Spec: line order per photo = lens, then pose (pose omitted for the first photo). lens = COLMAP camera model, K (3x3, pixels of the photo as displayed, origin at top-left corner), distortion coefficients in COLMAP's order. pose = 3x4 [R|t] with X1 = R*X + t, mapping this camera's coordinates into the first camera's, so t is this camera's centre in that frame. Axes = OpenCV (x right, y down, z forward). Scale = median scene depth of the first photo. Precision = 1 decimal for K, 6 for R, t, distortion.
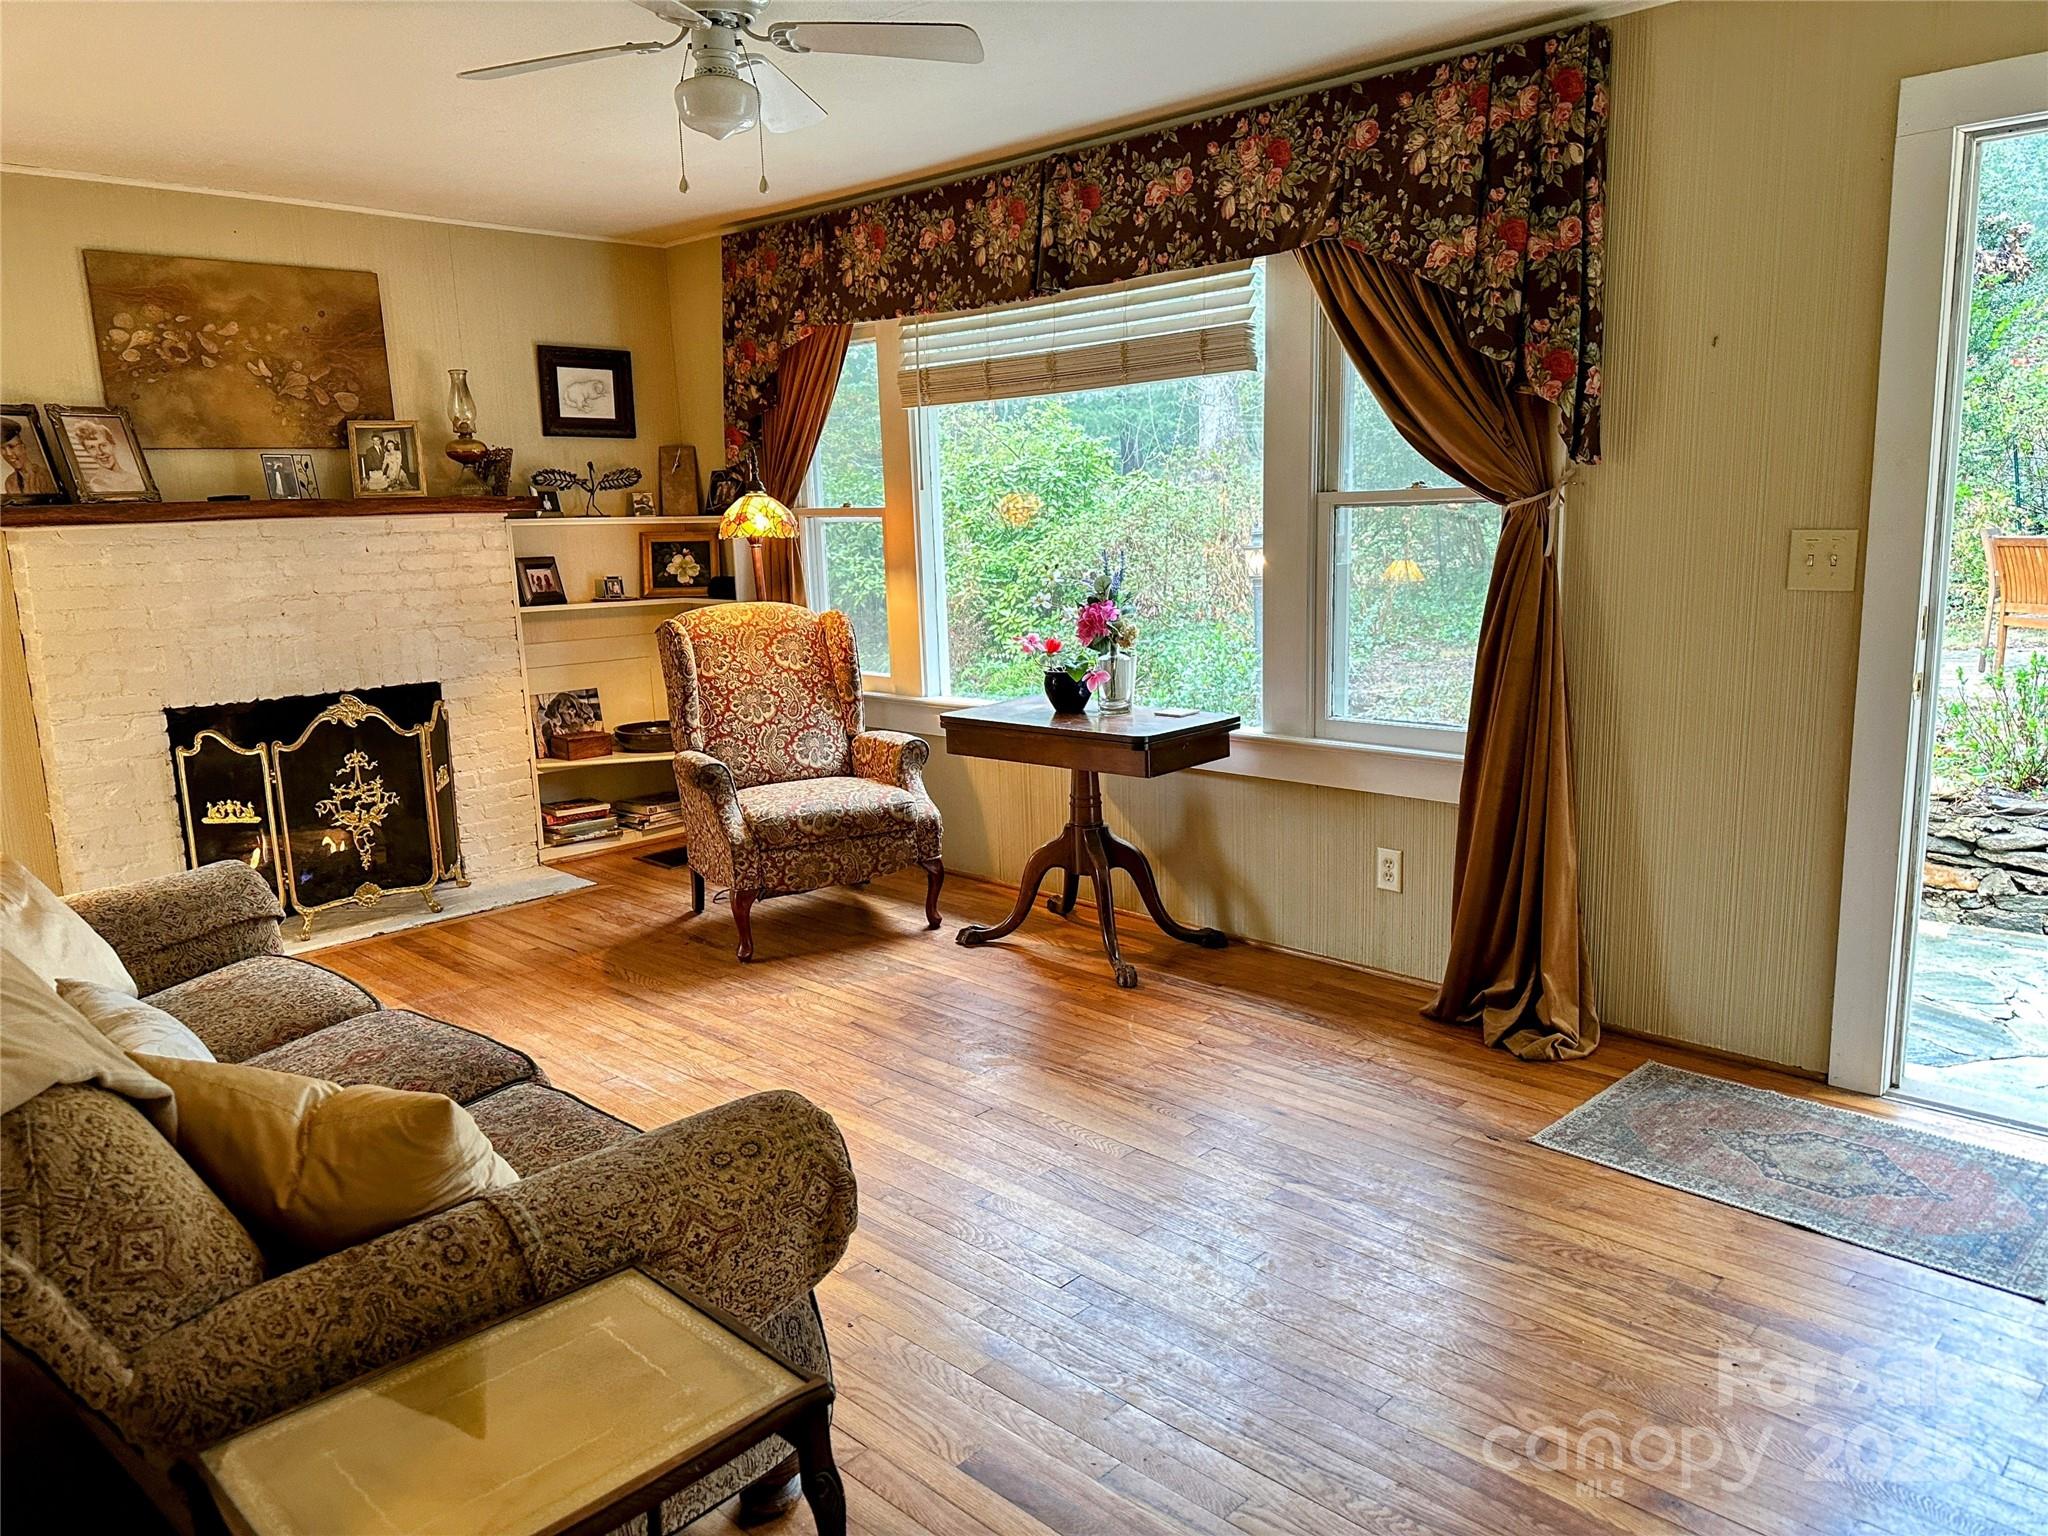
lens RADIAL K [[1436.7, 0, 1025.0], [0, 1436.7, 770.6], [0, 0, 1]] dist [0.053808, -0.034916]
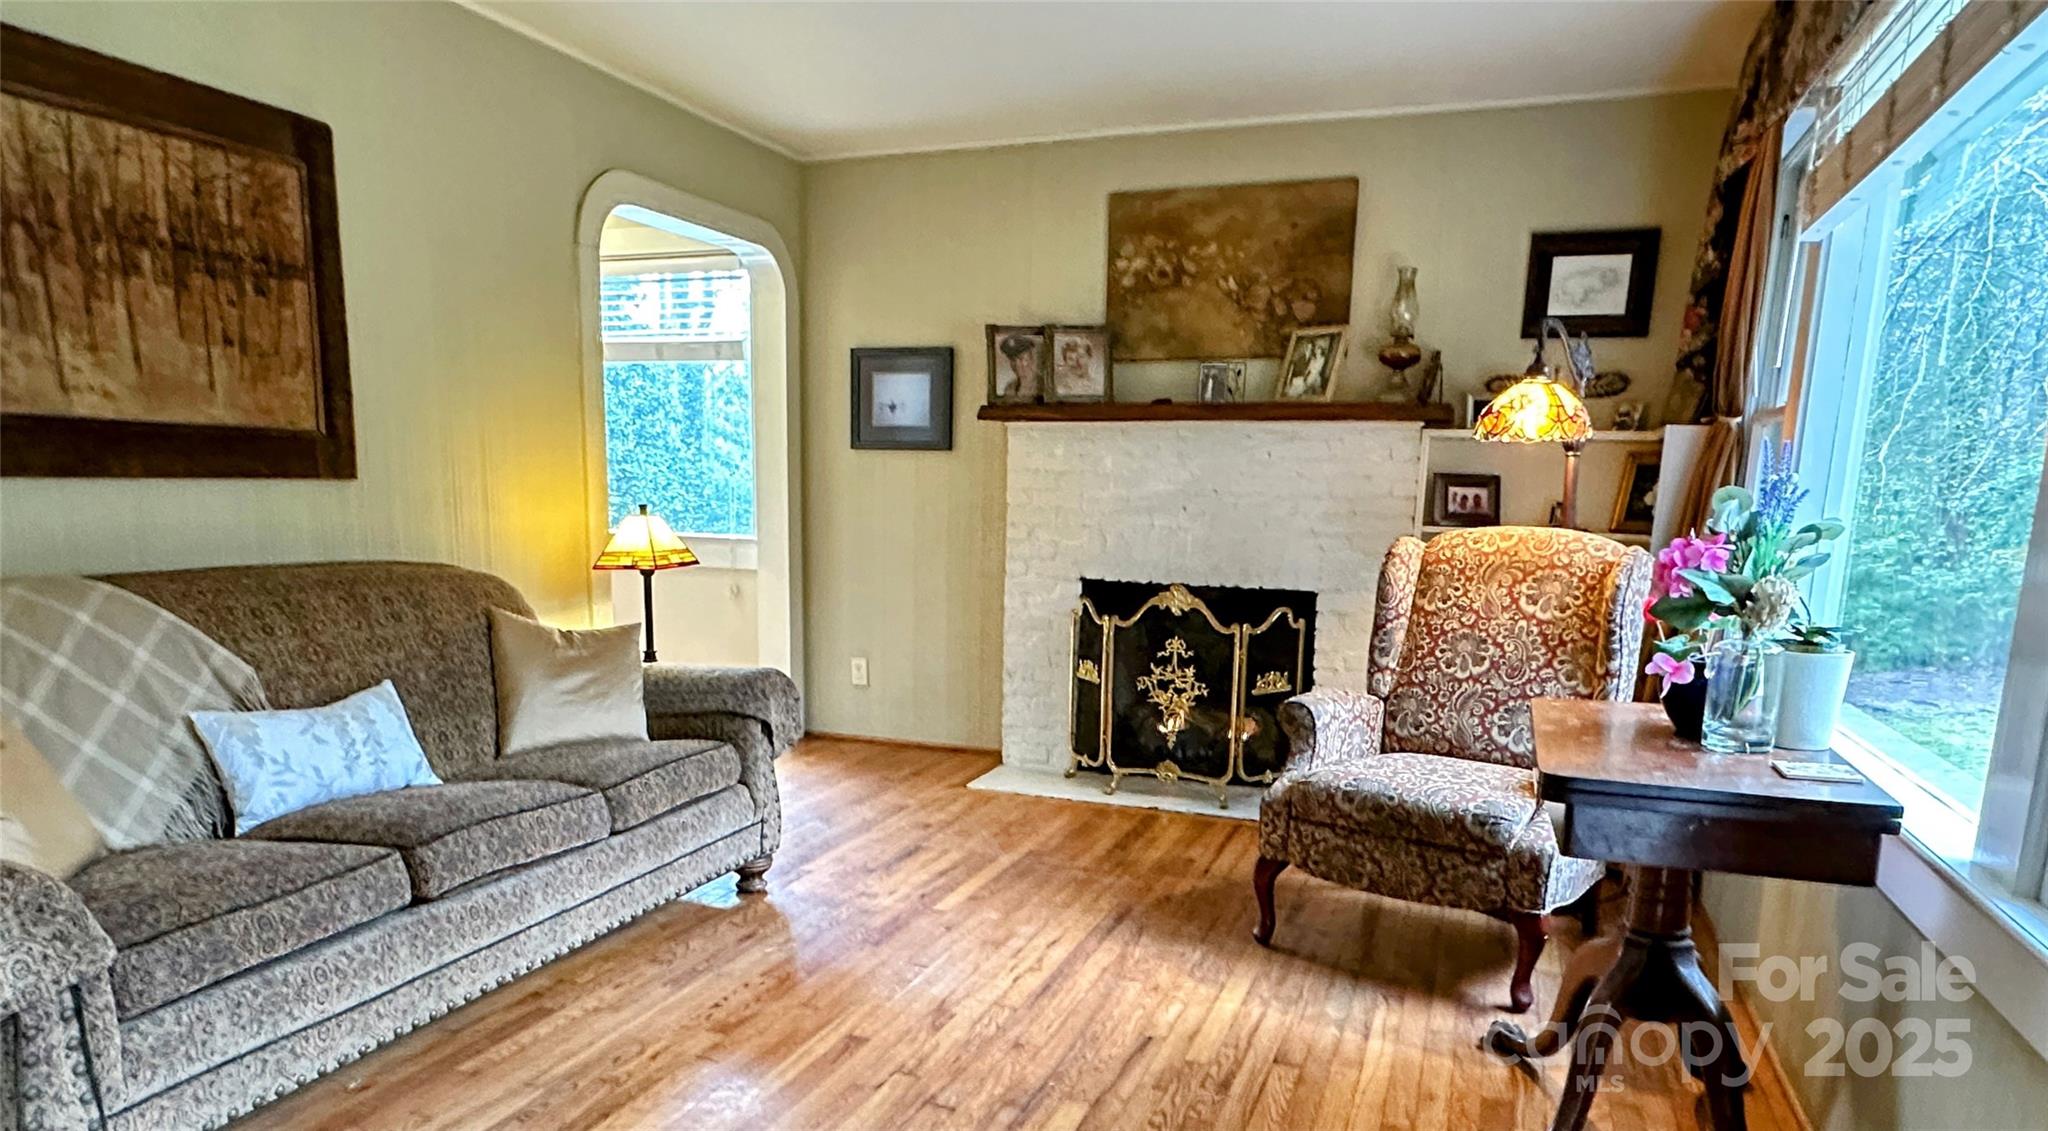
lens RADIAL K [[1252.9, 0, 997.9], [0, 1252.9, 755.7], [0, 0, 1]] dist [-0.000578, -0.001804]
pose [[0.402182, 0.230612, -0.886041, 0.326192], [-0.204041, 0.965996, 0.158806, -0.049335], [0.892534, 0.116919, 0.435560, 0.490134]]
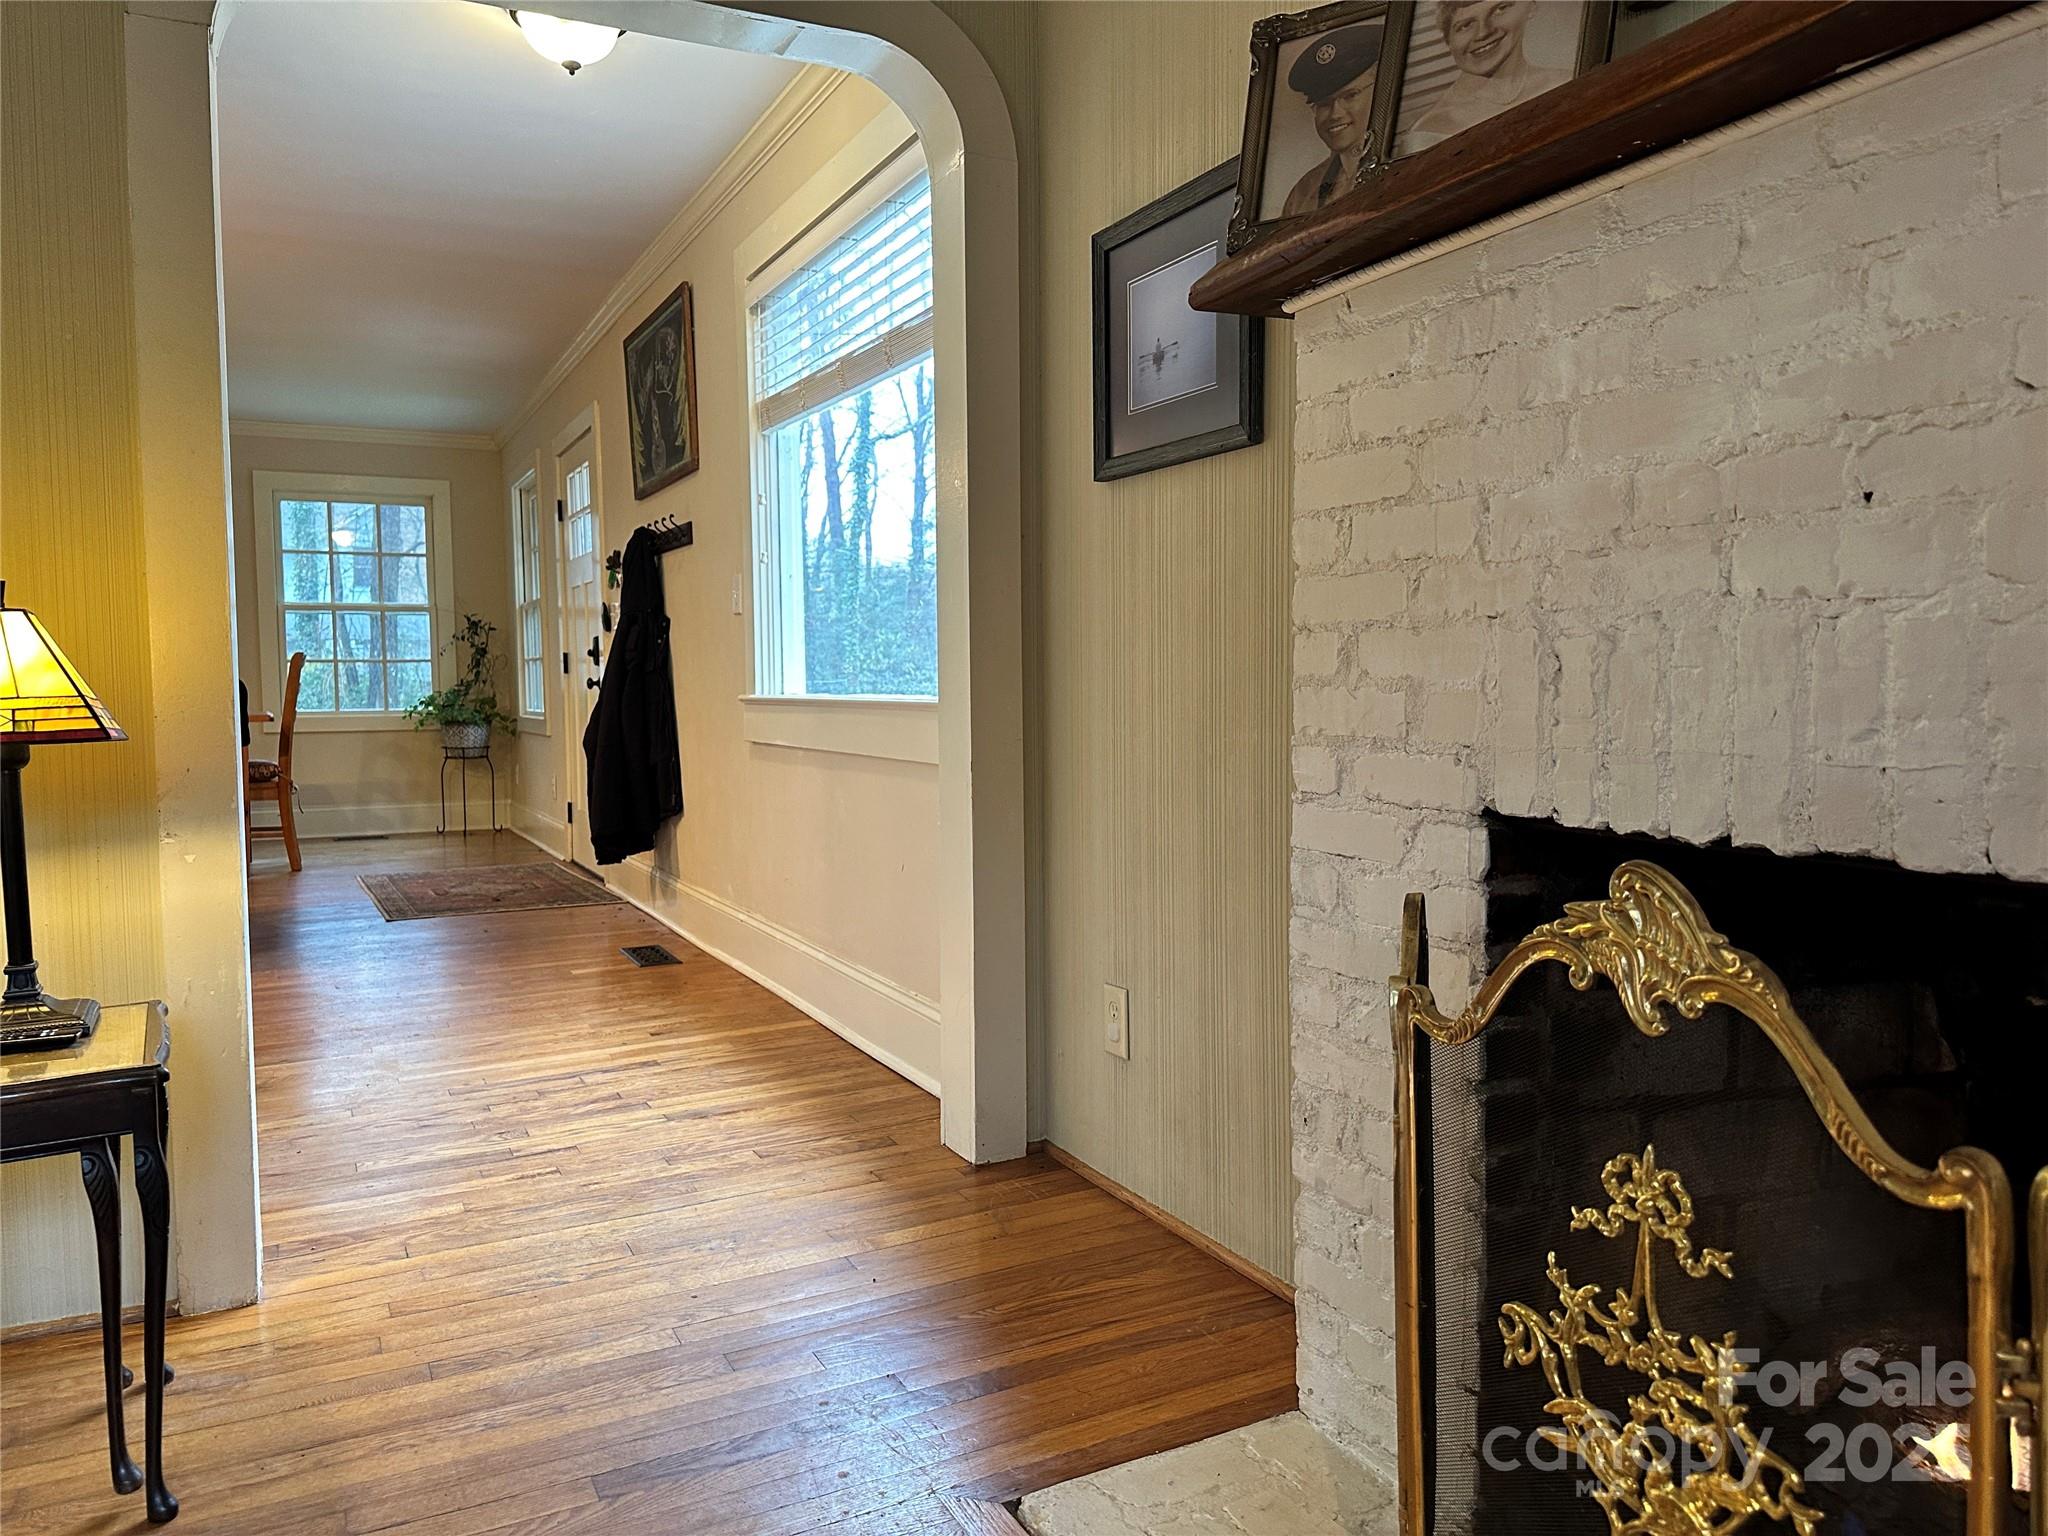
lens RADIAL K [[1436.7, 0, 1036.1], [0, 1436.7, 765.9], [0, 0, 1]] dist [0.053808, -0.034916]
pose [[-0.309648, 0.089506, -0.946629, -0.253935], [-0.163720, 0.975672, 0.145806, -0.079810], [0.936650, 0.200130, -0.287462, 0.969735]]
